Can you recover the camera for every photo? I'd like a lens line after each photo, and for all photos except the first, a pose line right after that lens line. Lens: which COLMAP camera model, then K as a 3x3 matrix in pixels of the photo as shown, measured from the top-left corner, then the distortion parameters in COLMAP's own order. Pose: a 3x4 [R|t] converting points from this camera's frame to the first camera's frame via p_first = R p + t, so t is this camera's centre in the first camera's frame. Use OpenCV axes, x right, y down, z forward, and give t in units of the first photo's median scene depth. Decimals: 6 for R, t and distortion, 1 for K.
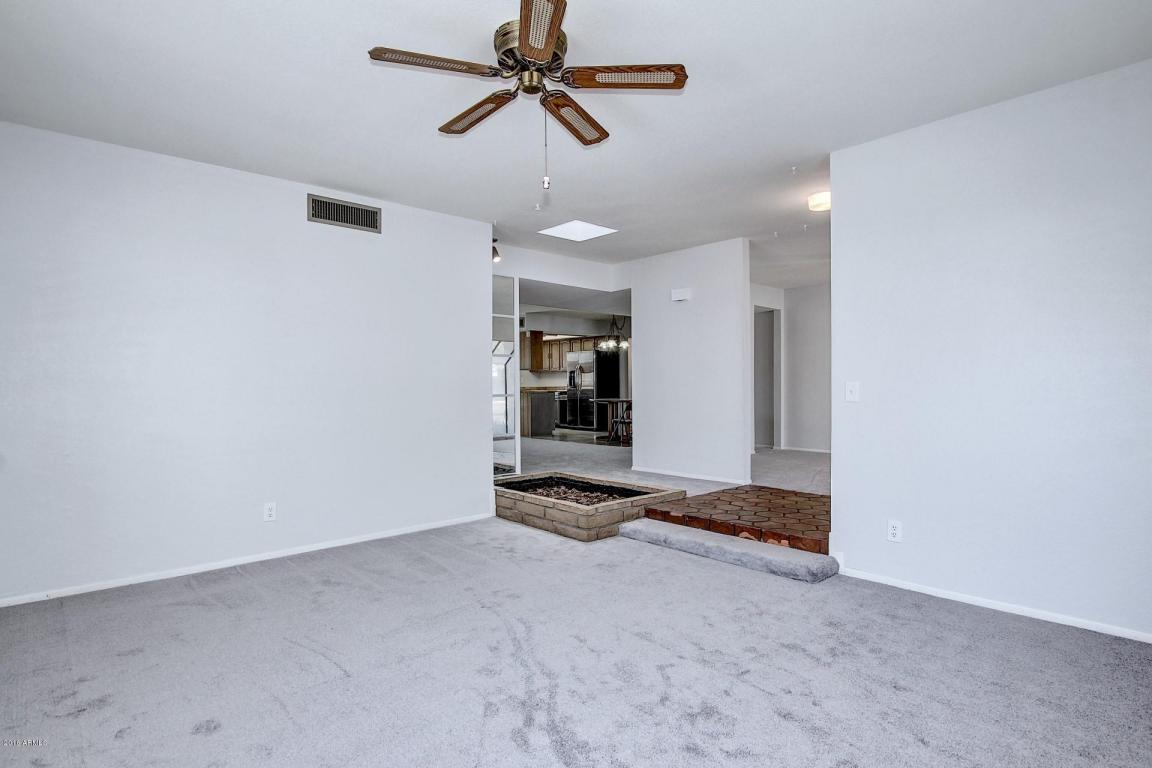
lens RADIAL K [[602.4, 0, 579.4], [0, 602.4, 393.4], [0, 0, 1]] dist [-0.016105, 0.000315]
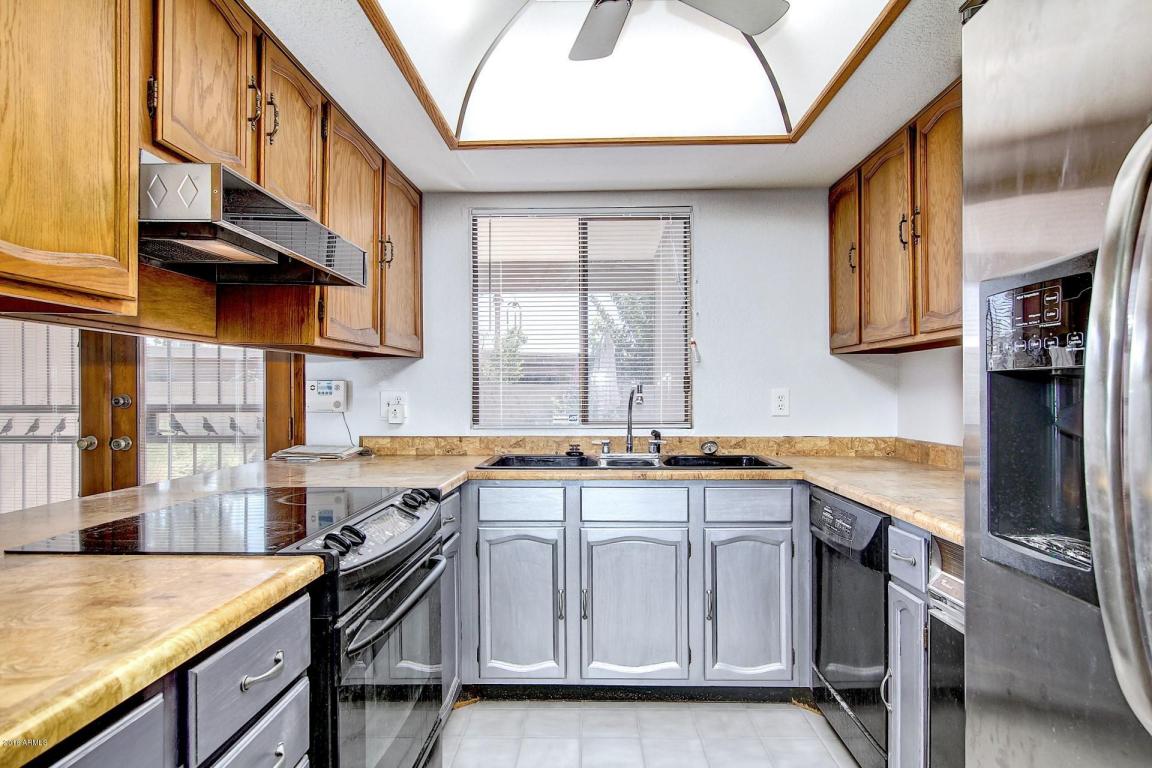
lens RADIAL K [[682.5, 0, 576.0], [0, 682.5, 384.0], [0, 0, 1]] dist [-0.024939, -0.000201]
pose [[0.722814, -0.010429, -0.690964, 0.002688], [-0.008804, 0.999666, -0.024299, -0.023711], [0.690986, 0.023647, 0.722481, 0.910203]]
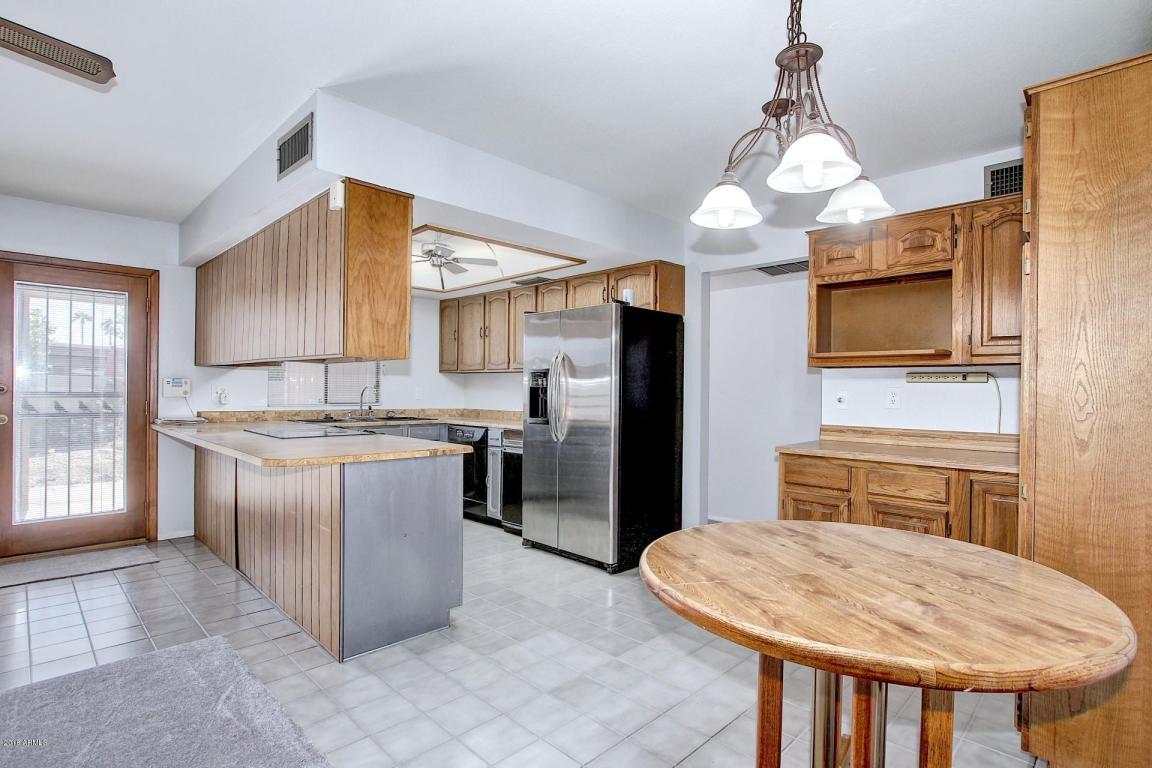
lens RADIAL K [[570.9, 0, 582.3], [0, 570.9, 393.1], [0, 0, 1]] dist [-0.023596, 0.000571]
pose [[0.998621, 0.016601, 0.049805, -0.003844], [-0.016260, 0.999842, -0.007232, -0.022973], [-0.049917, 0.006412, 0.998733, 0.685389]]
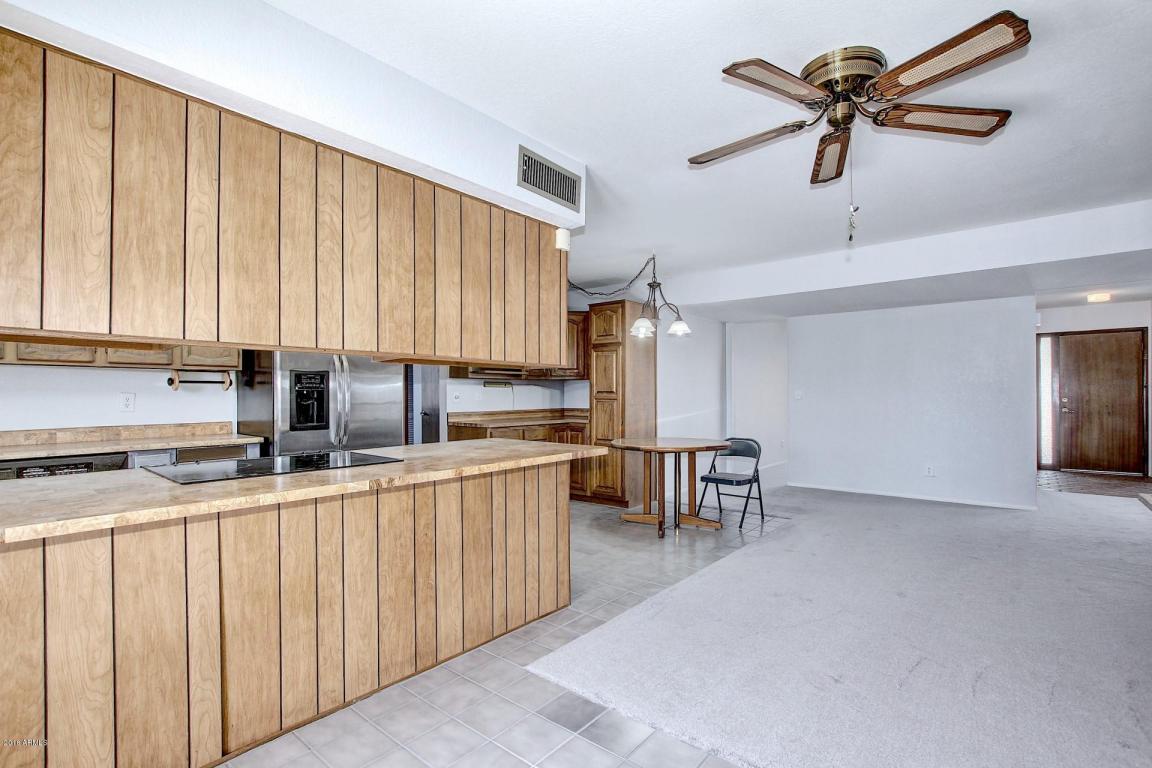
lens RADIAL K [[543.3, 0, 582.8], [0, 543.3, 393.3], [0, 0, 1]] dist [-0.028993, 0.000967]
pose [[-0.139830, 0.008275, 0.990141, -0.289026], [0.016946, 0.999839, -0.005963, -0.022756], [-0.990031, 0.015945, -0.139948, 0.892308]]
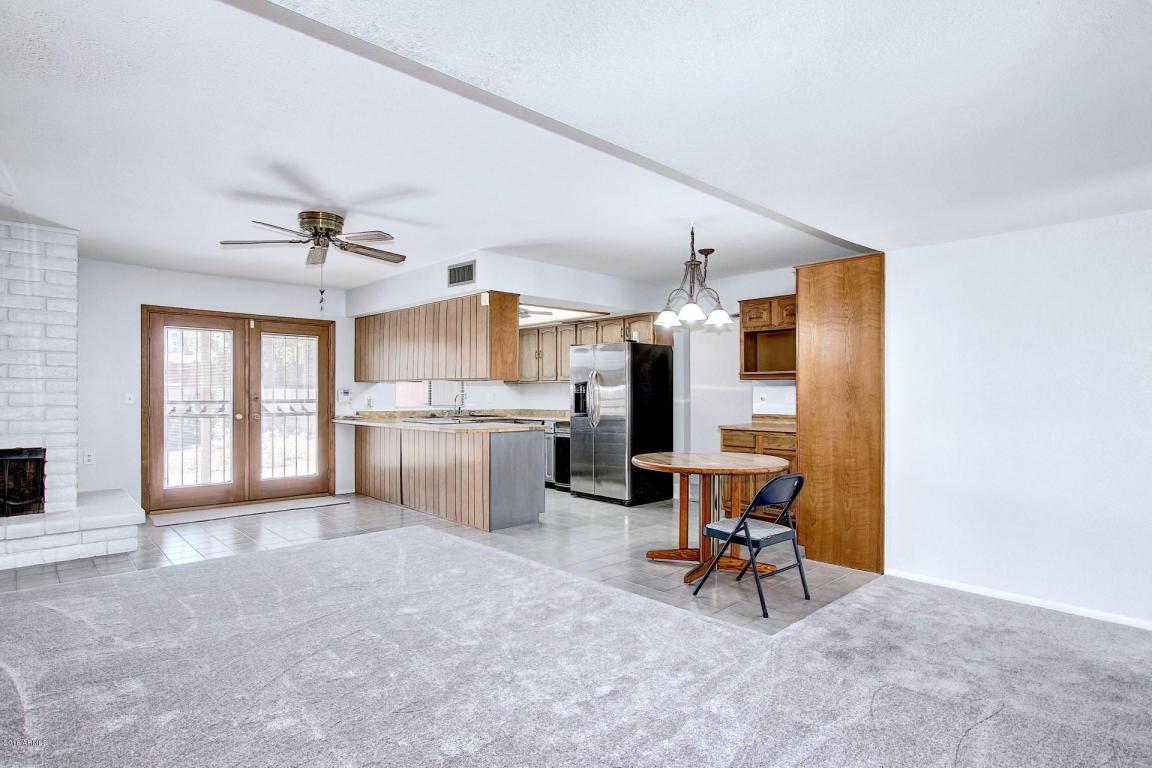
lens RADIAL K [[602.4, 0, 579.4], [0, 602.4, 393.4], [0, 0, 1]] dist [-0.016105, 0.000315]
pose [[0.999968, 0.005453, 0.005812, -0.015784], [-0.005376, 0.999900, -0.013084, -0.021100], [-0.005883, 0.013053, 0.999898, 0.486686]]
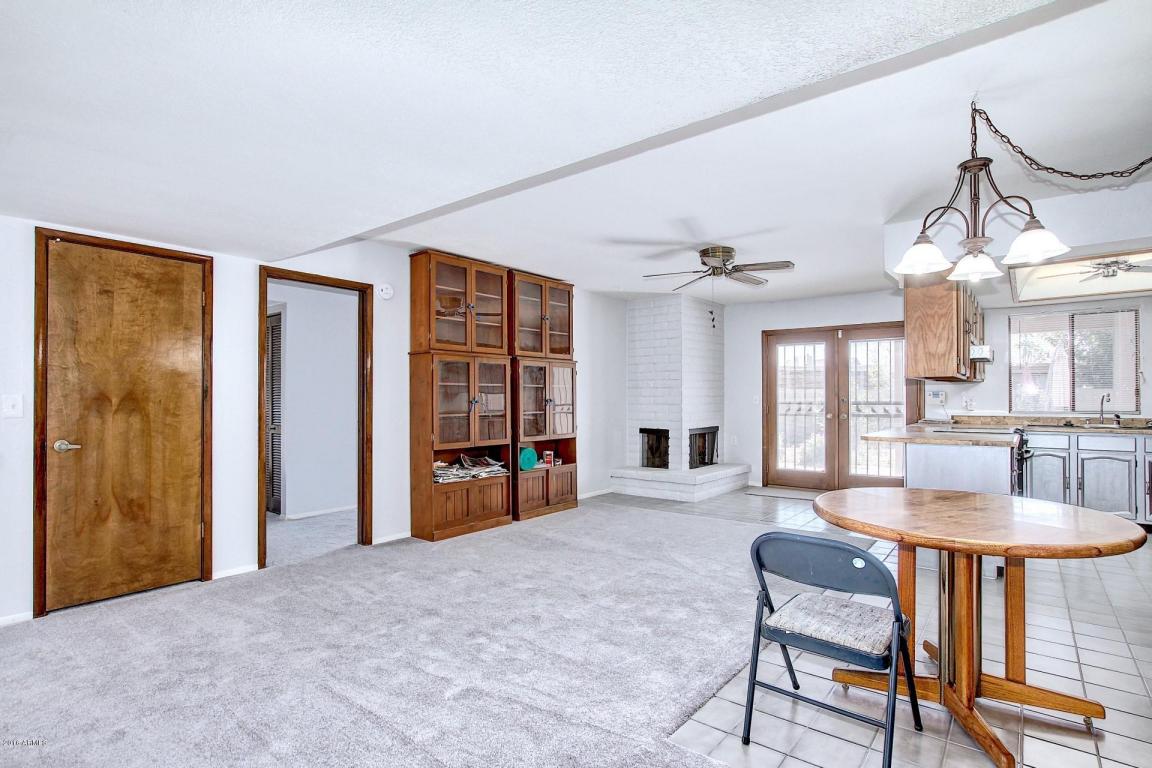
lens RADIAL K [[570.9, 0, 582.3], [0, 570.9, 393.1], [0, 0, 1]] dist [-0.023596, 0.000571]
pose [[0.167721, -0.003866, -0.985827, 0.190940], [-0.010691, 0.999926, -0.005740, -0.023058], [0.985776, 0.011503, 0.167668, 0.653873]]
